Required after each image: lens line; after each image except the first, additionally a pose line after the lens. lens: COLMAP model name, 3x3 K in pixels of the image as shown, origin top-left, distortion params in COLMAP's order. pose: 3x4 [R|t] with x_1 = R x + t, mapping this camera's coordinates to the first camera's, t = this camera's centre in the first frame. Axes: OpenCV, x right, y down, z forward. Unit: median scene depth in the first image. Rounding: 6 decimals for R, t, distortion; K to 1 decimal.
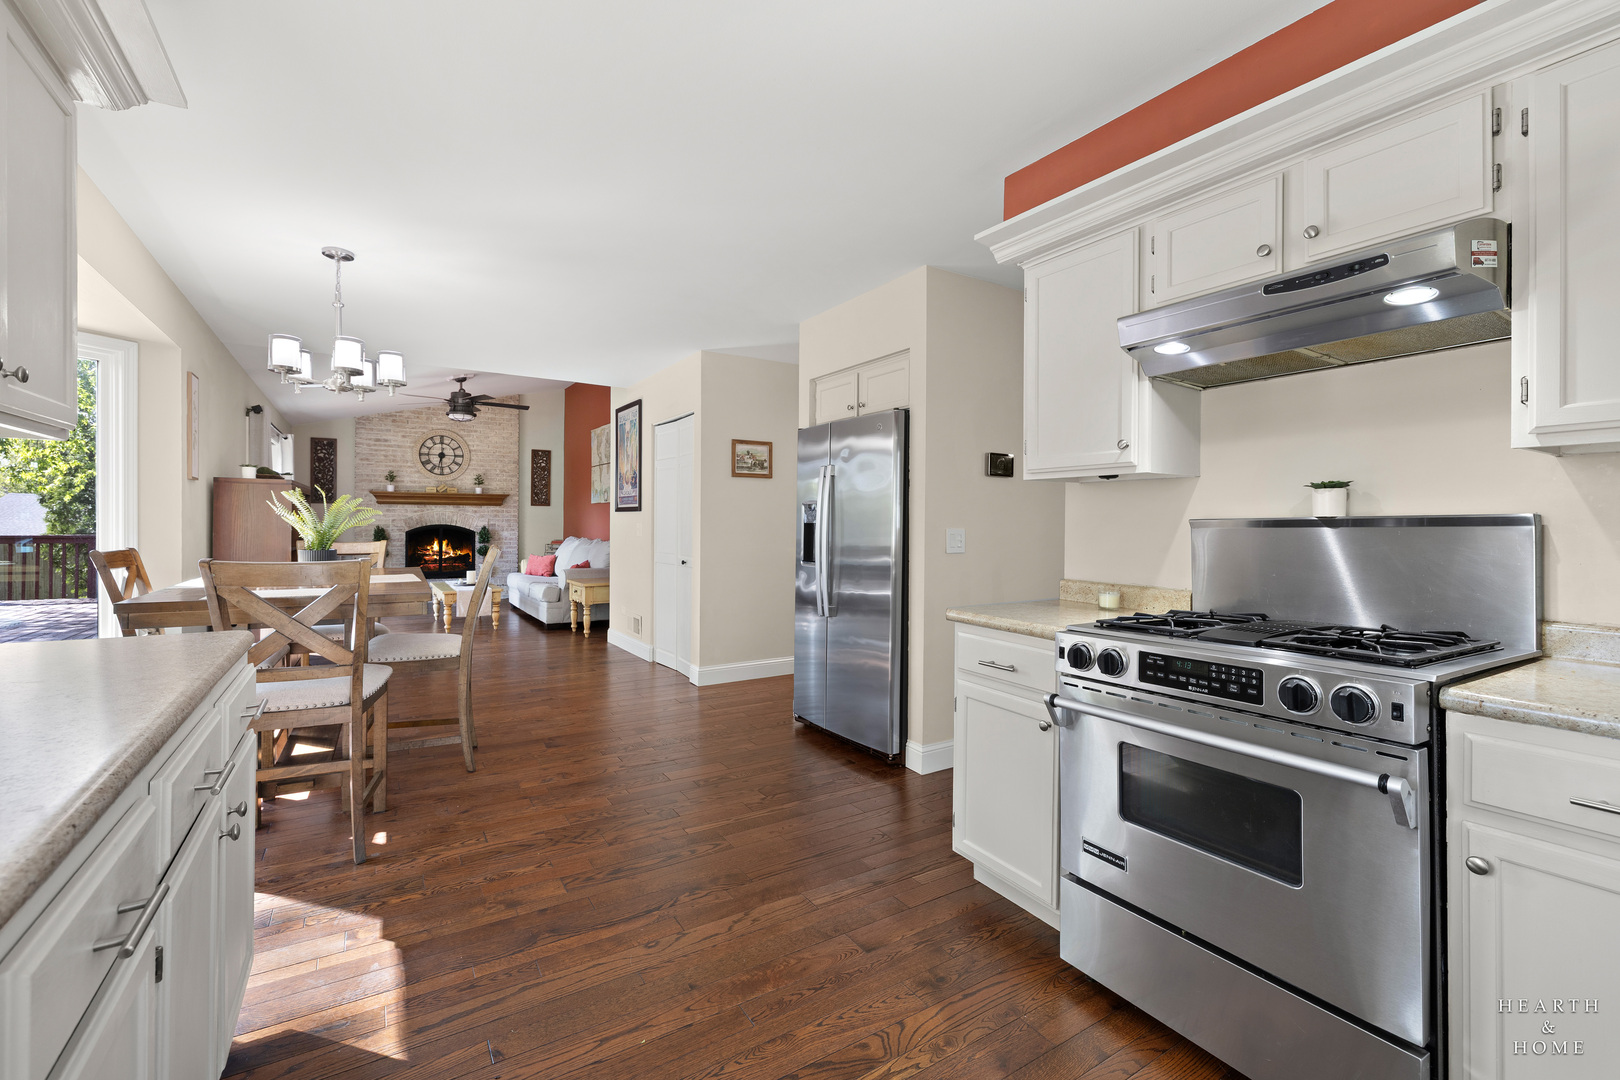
lens RADIAL K [[675.3, 0, 800.8], [0, 675.3, 508.4], [0, 0, 1]] dist [0.000862, -0.000179]
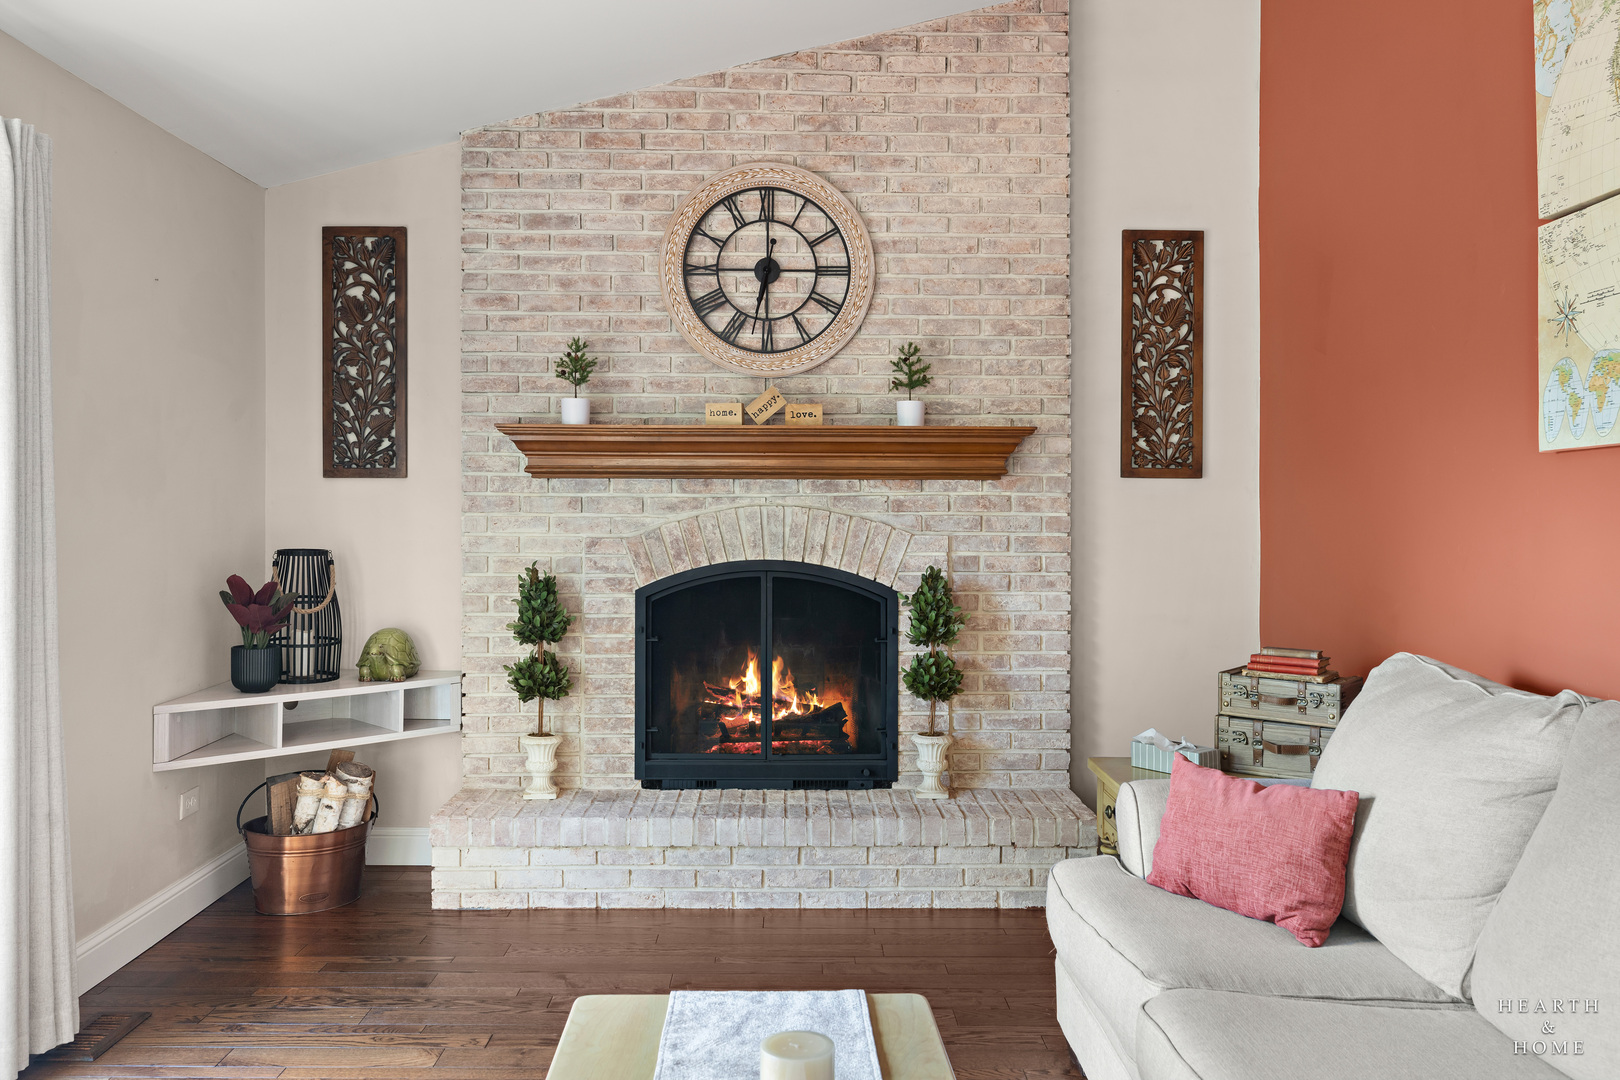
lens RADIAL K [[1323.0, 0, 808.7], [0, 1323.0, 535.7], [0, 0, 1]] dist [0.008830, 0.001016]
pose [[0.845766, -0.005184, -0.533528, -0.271464], [0.013478, 0.999841, 0.011651, 0.009602], [0.533383, -0.017044, 0.845702, 0.612387]]
